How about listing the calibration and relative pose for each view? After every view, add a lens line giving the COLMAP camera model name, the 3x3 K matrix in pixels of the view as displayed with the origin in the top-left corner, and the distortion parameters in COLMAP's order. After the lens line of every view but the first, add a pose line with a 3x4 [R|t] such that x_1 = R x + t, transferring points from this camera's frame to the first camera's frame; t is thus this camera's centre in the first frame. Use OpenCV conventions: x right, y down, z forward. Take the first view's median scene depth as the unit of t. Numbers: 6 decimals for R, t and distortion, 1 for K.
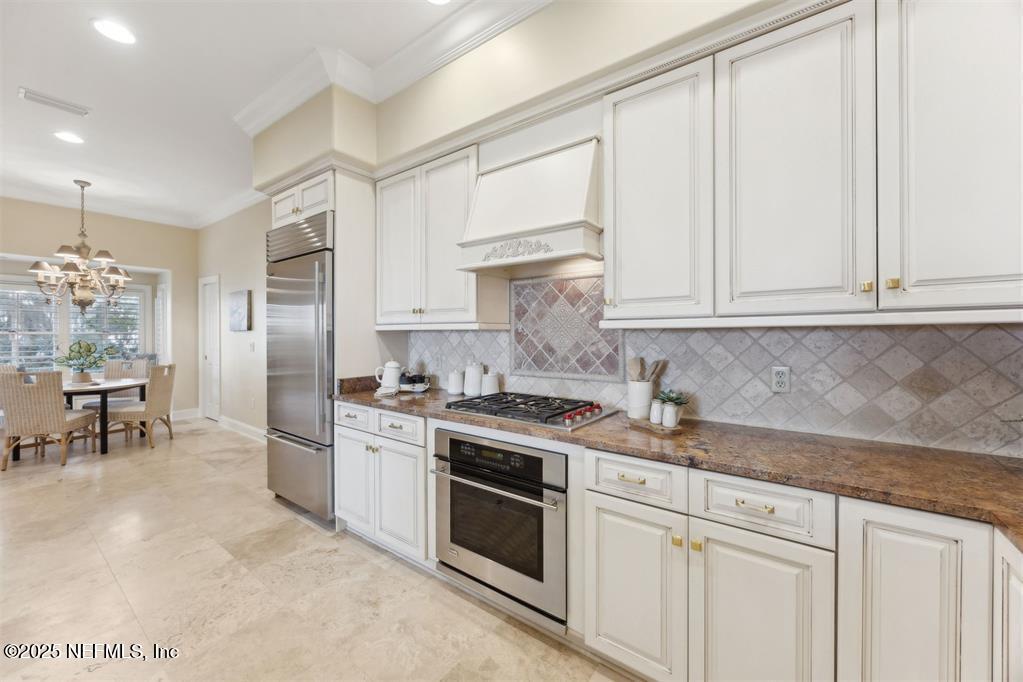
lens RADIAL K [[392.9, 0, 512.7], [0, 392.9, 336.2], [0, 0, 1]] dist [-0.002087, -0.000029]
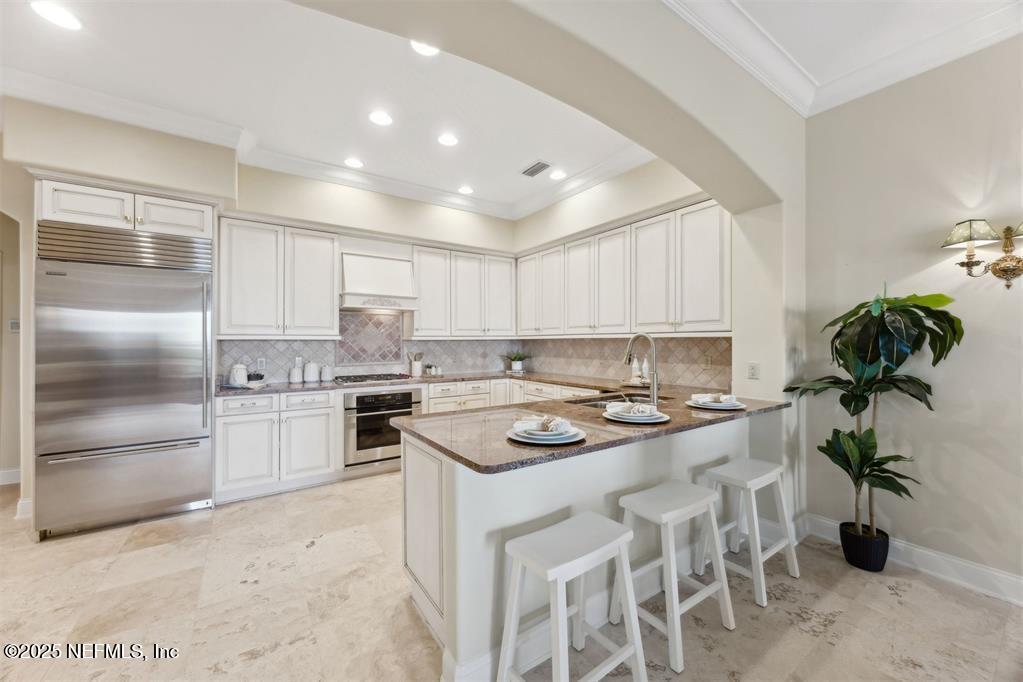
lens RADIAL K [[390.2, 0, 513.1], [0, 390.2, 338.3], [0, 0, 1]] dist [-0.001388, 0.000364]
pose [[0.328546, 0.007105, 0.944461, -1.412014], [0.008313, 0.999911, -0.010414, 0.000802], [-0.944451, 0.011273, 0.328458, -0.291086]]
